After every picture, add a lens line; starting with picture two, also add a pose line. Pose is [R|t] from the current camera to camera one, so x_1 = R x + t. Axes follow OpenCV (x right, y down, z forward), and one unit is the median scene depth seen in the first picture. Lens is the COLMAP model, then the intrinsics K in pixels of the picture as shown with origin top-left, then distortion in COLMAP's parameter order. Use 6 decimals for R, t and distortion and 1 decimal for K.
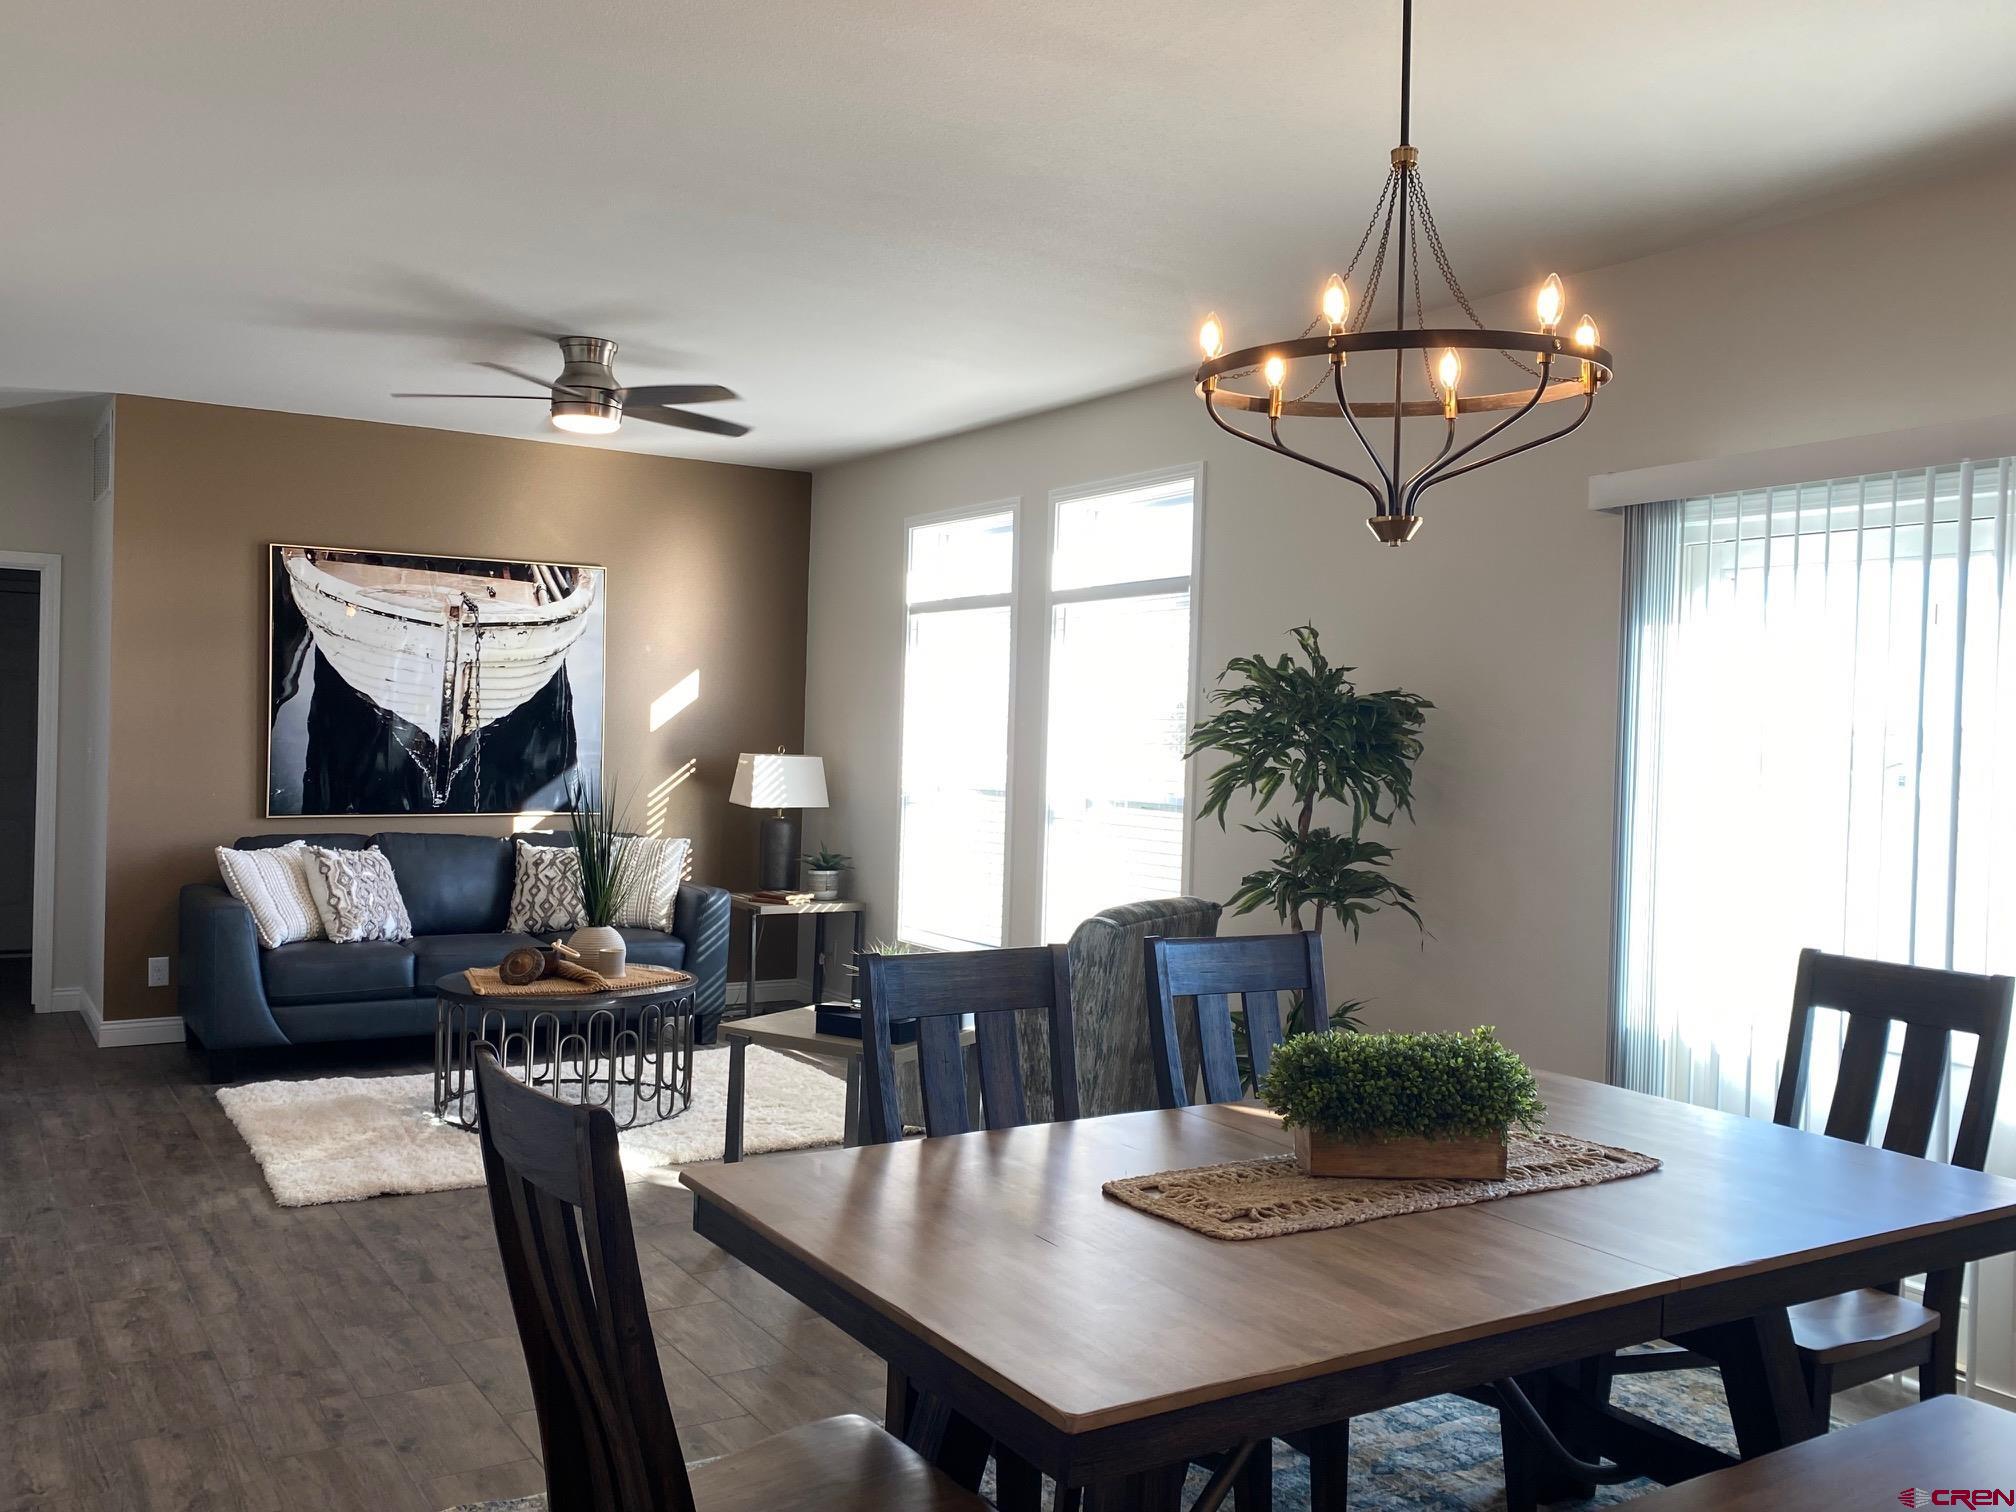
lens RADIAL K [[1704.0, 0, 990.7], [0, 1704.0, 765.4], [0, 0, 1]] dist [0.032503, 0.038346]
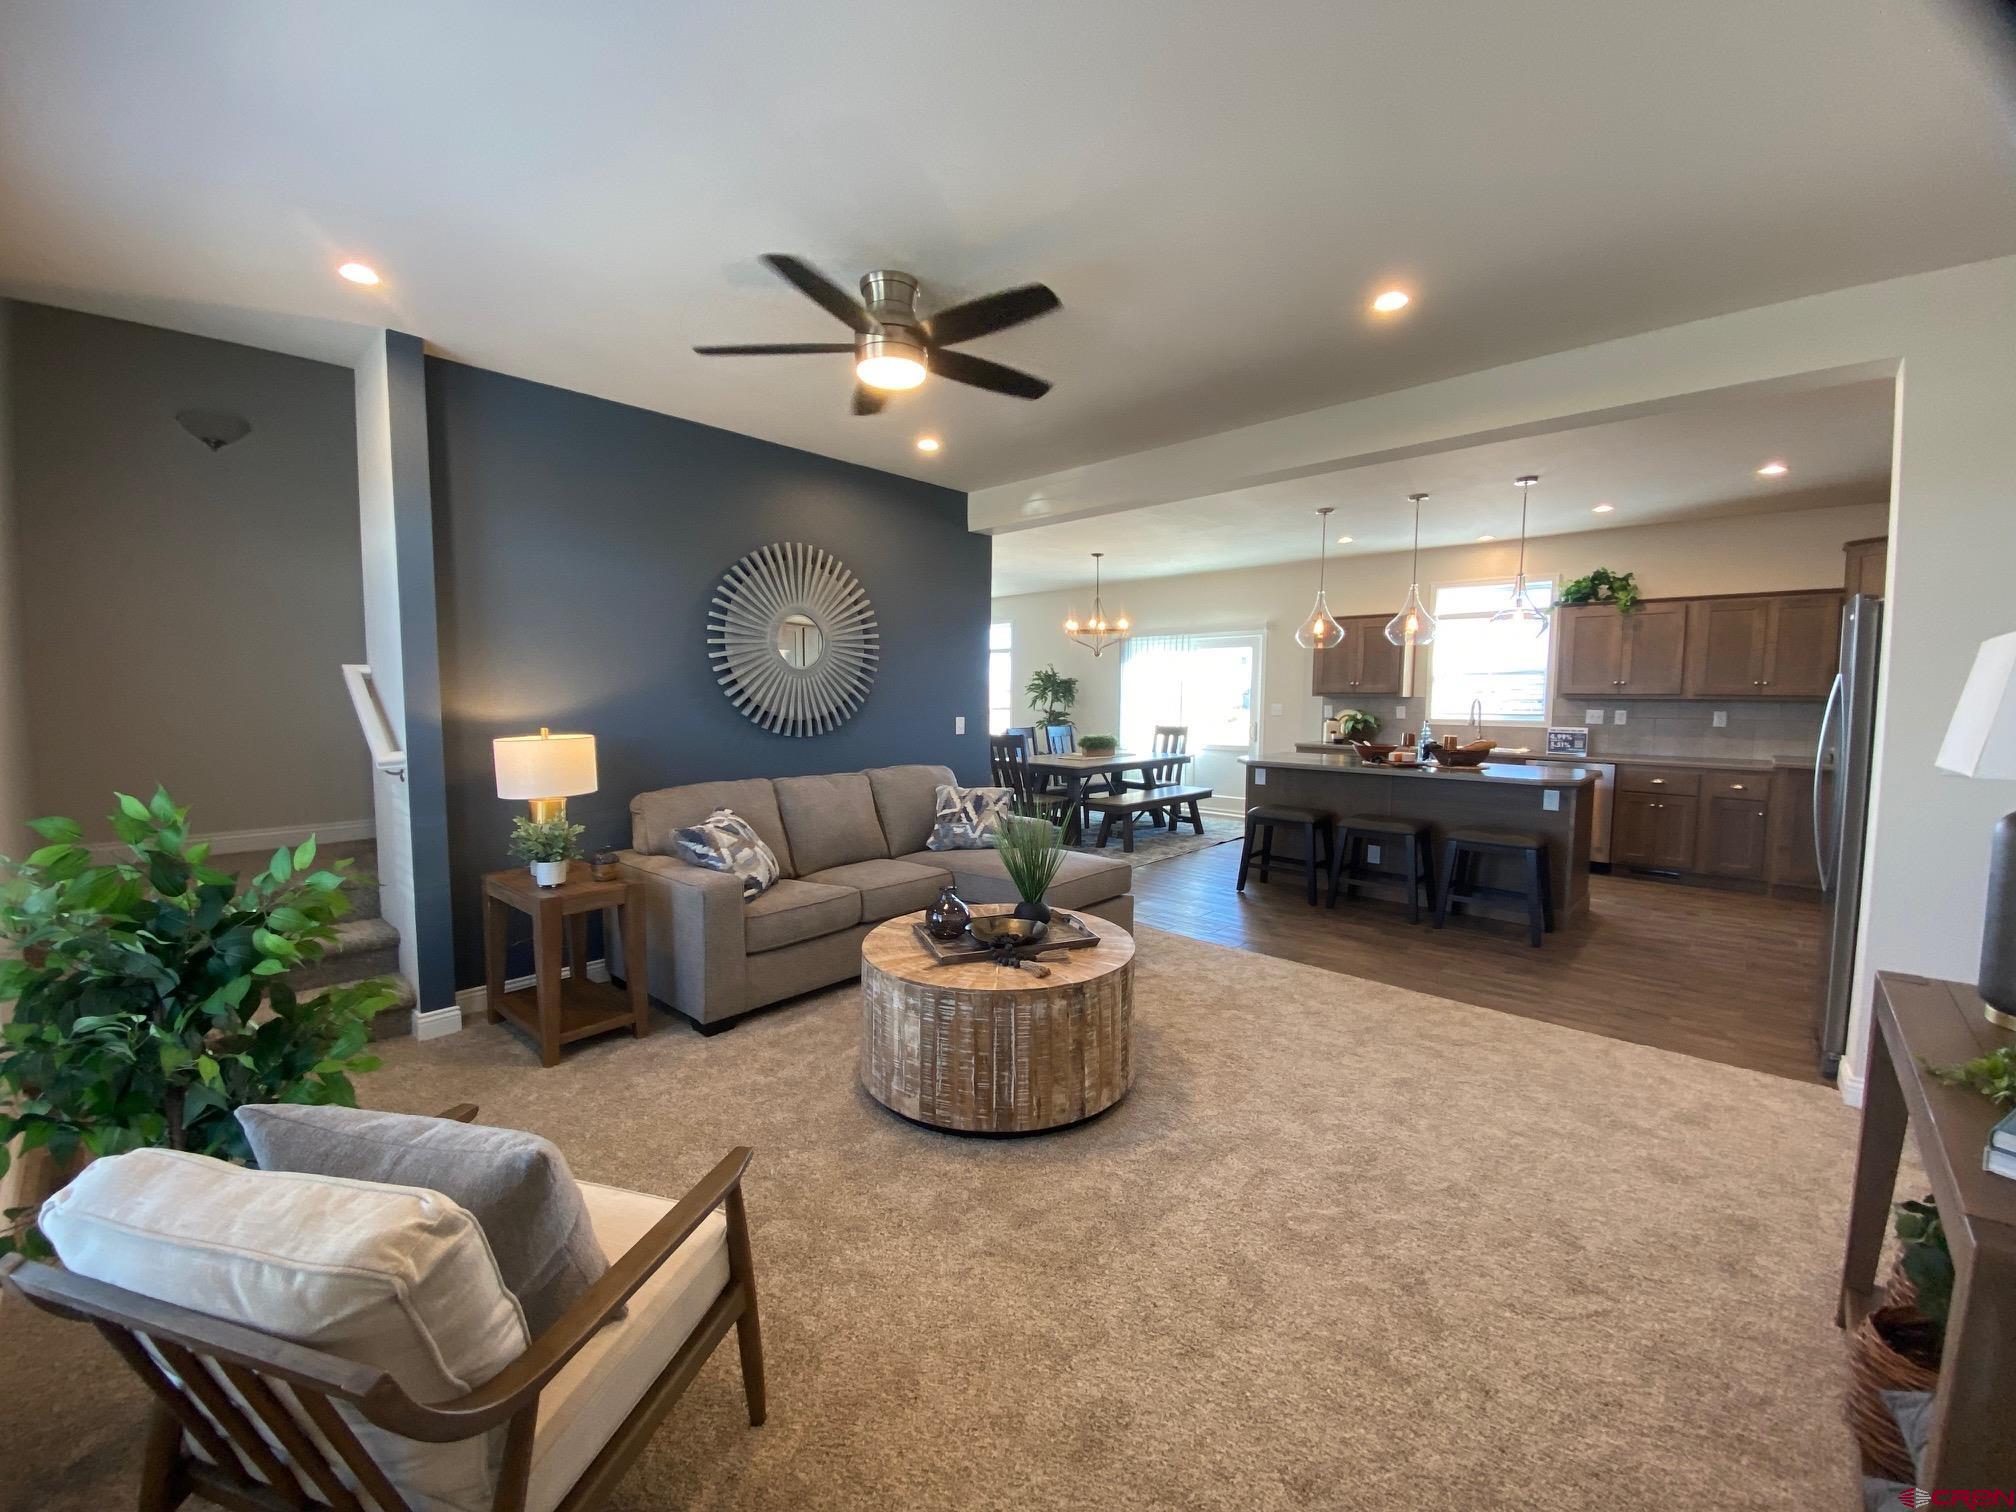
lens RADIAL K [[826.6, 0, 992.6], [0, 826.6, 766.3], [0, 0, 1]] dist [-0.001405, -0.001421]
pose [[0.965698, -0.045625, 0.255628, -0.343162], [0.027824, 0.996956, 0.072826, 0.015986], [-0.258173, -0.063216, 0.964028, -0.682333]]
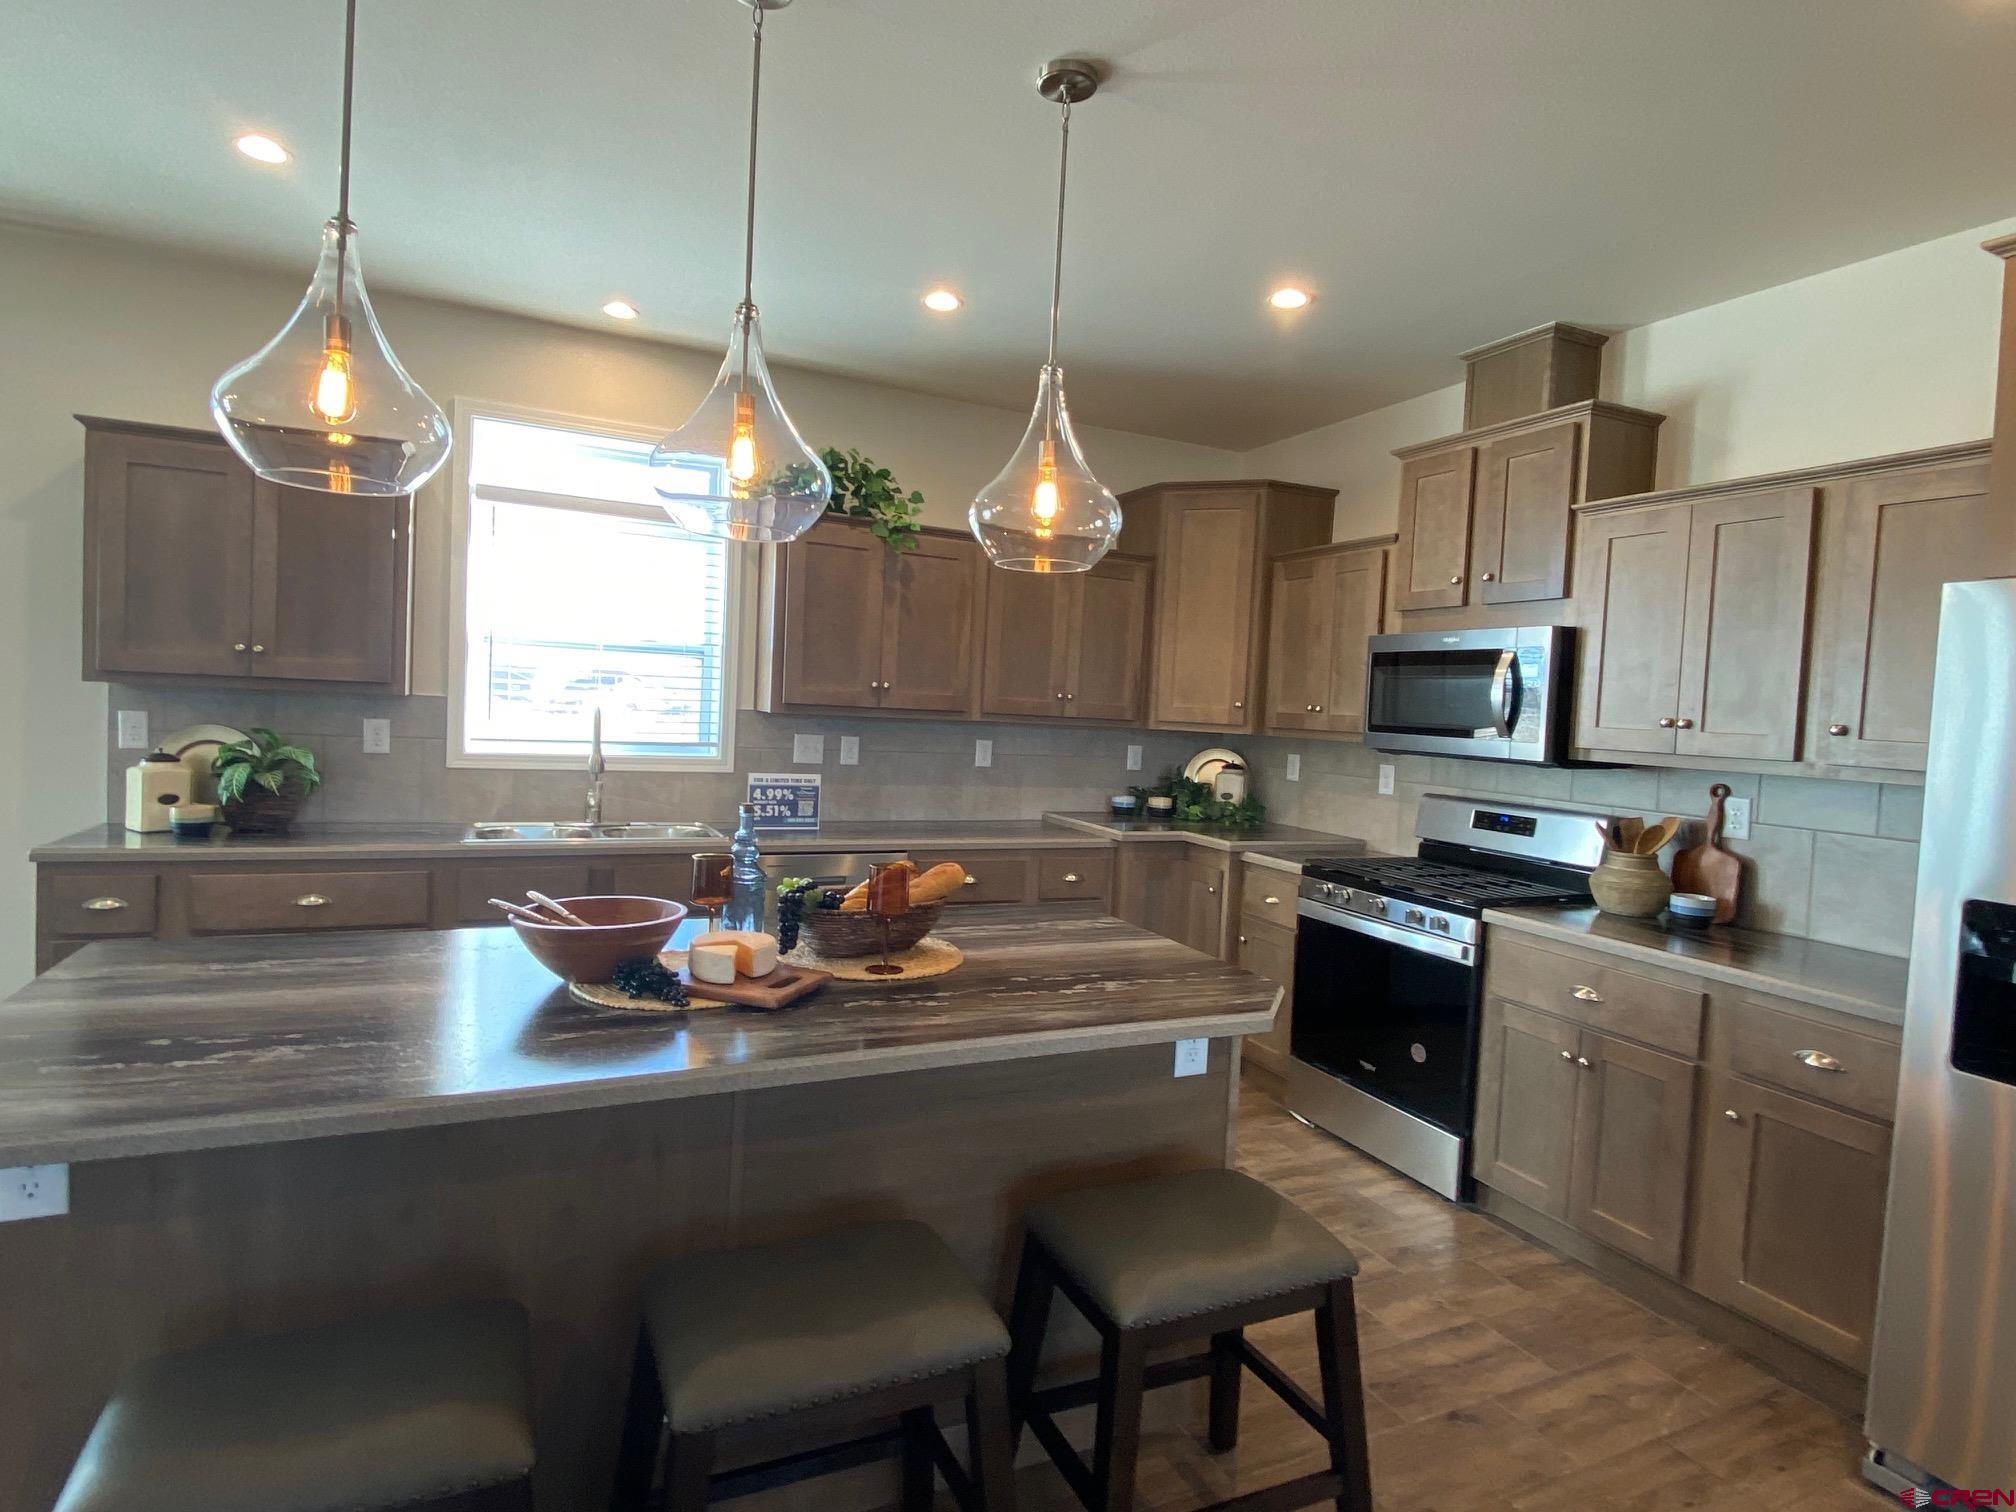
lens RADIAL K [[1045.7, 0, 1009.0], [0, 1045.7, 760.2], [0, 0, 1]] dist [0.026683, -0.002457]
pose [[0.100220, -0.076966, 0.991984, -0.011268], [-0.024838, 0.996499, 0.079825, 0.003249], [-0.994655, -0.032639, 0.097957, -0.111776]]
